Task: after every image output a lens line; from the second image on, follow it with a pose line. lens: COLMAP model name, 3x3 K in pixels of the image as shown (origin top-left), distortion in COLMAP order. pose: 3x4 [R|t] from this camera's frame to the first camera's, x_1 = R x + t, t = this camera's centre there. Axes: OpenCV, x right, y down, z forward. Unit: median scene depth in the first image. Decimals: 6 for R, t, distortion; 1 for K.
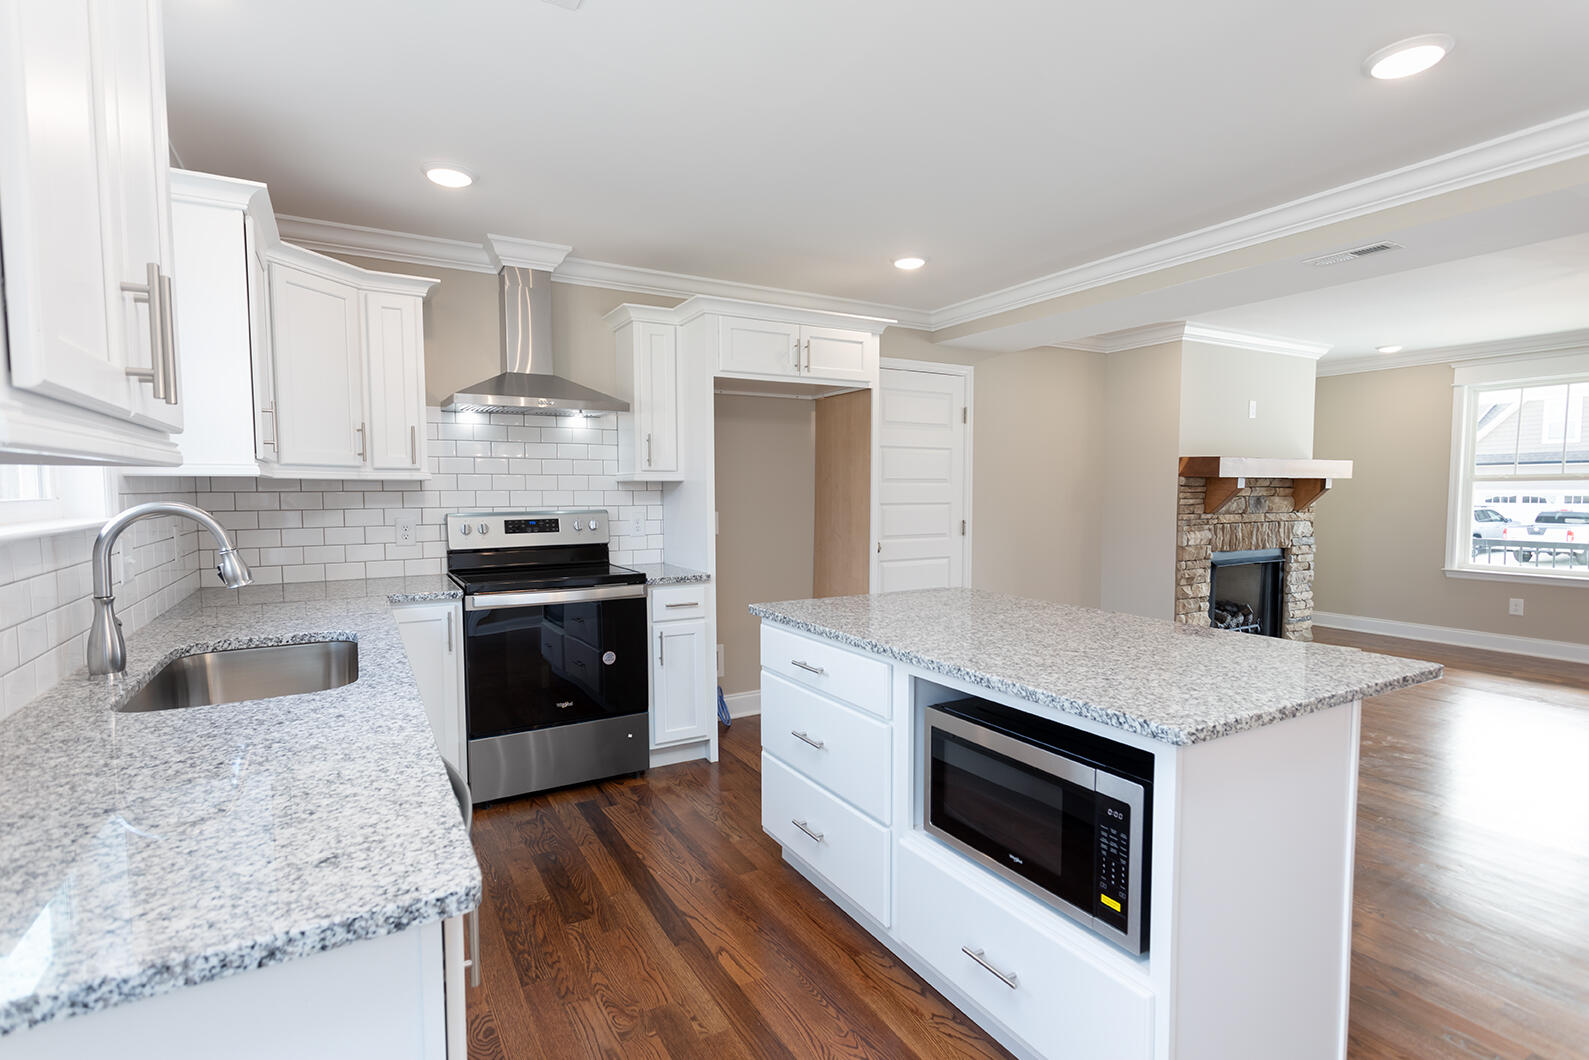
lens RADIAL K [[764.5, 0, 789.4], [0, 764.5, 535.7], [0, 0, 1]] dist [0.001250, 0.000268]
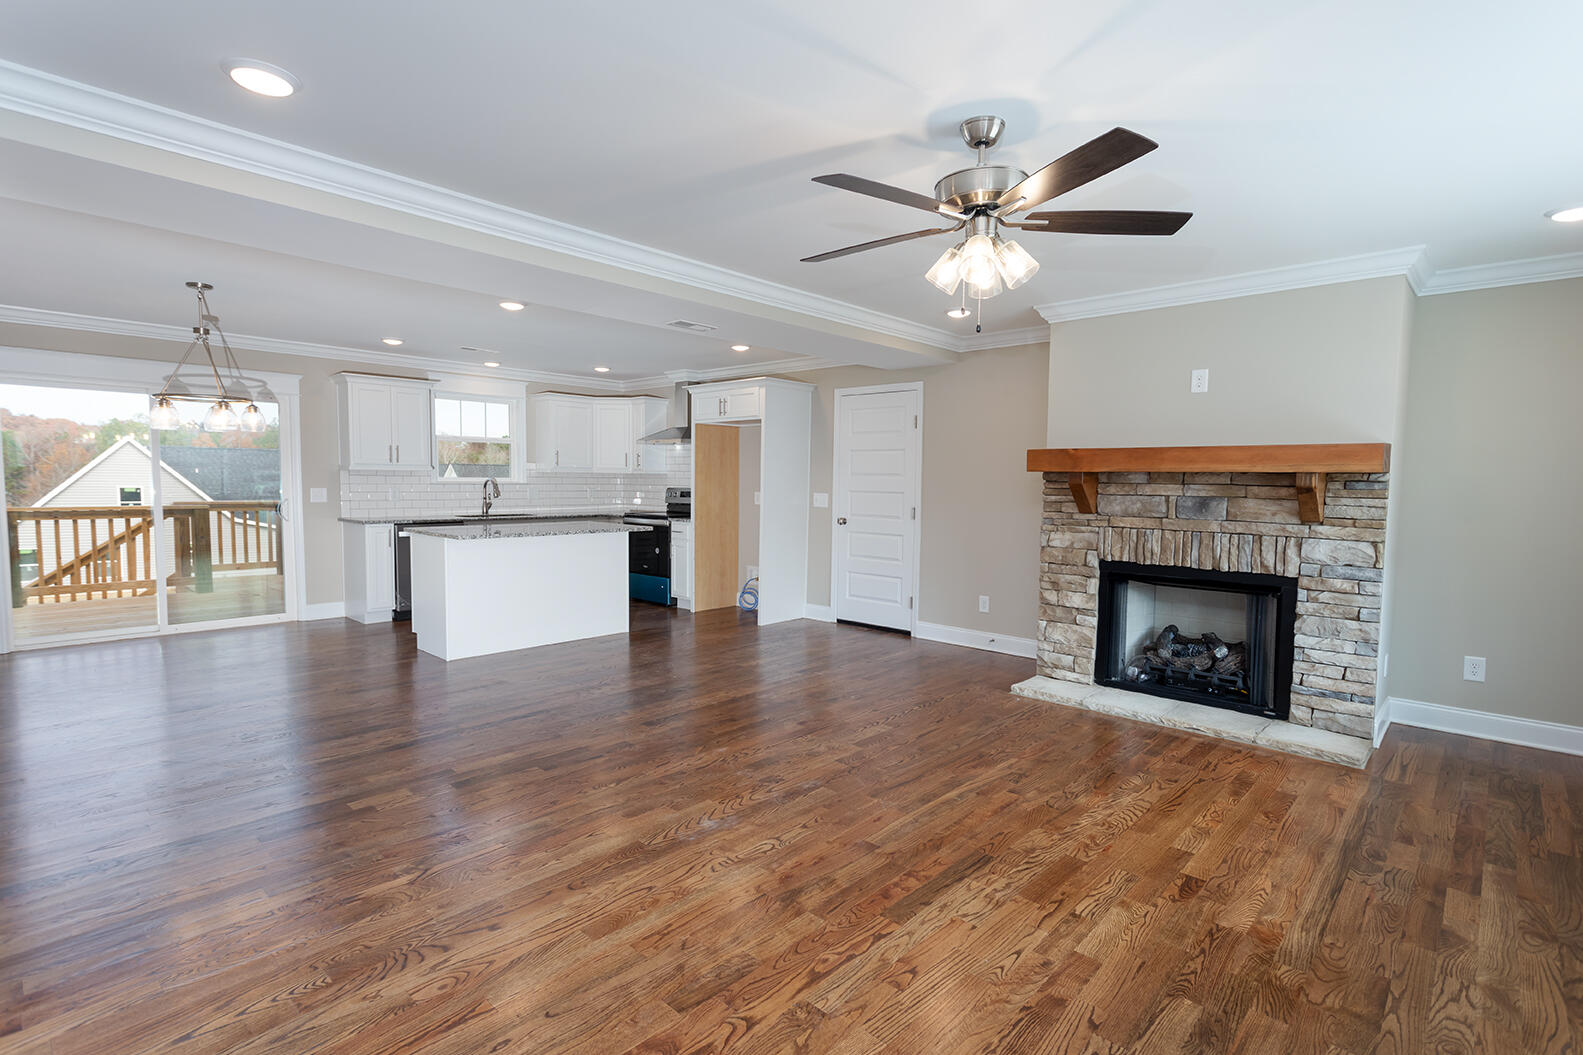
lens RADIAL K [[761.6, 0, 786.4], [0, 761.6, 533.2], [0, 0, 1]] dist [0.001250, 0.000268]
pose [[0.293472, 0.073535, -0.953135, 1.282654], [-0.073297, 0.995833, 0.054261, -0.028773], [0.953154, 0.053938, 0.297639, 0.423768]]
